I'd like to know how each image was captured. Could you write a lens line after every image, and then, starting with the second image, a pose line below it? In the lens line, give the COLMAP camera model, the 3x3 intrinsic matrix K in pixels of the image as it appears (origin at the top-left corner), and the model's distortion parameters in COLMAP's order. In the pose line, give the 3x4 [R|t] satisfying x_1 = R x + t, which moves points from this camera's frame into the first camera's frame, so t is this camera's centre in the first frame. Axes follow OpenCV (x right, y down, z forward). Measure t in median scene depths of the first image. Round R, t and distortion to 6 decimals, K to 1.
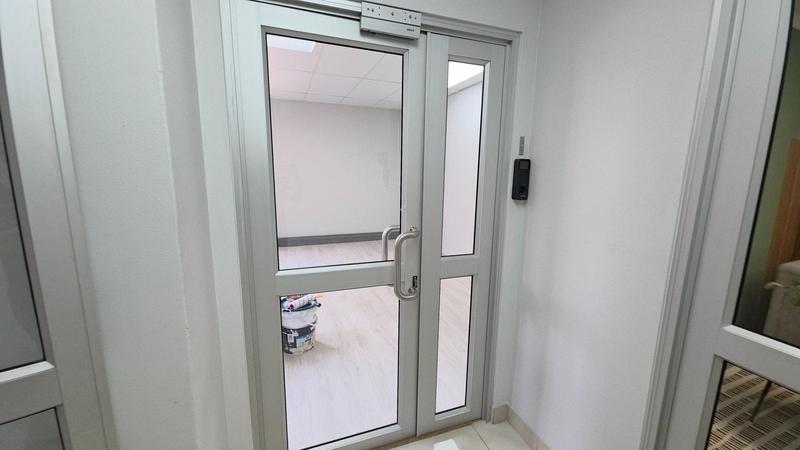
lens RADIAL K [[315.7, 0, 399.9], [0, 315.7, 223.6], [0, 0, 1]] dist [0.000426, -0.005119]
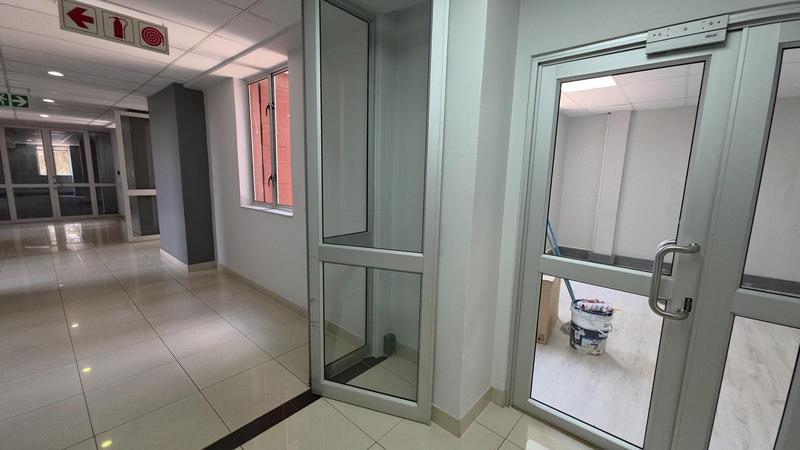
lens RADIAL K [[315.7, 0, 399.9], [0, 315.7, 223.6], [0, 0, 1]] dist [0.000426, -0.005119]
pose [[0.479182, 0.126709, -0.868521, 0.404657], [-0.168582, 0.984388, 0.050603, 0.050155], [0.861374, 0.122169, 0.493062, -0.180431]]
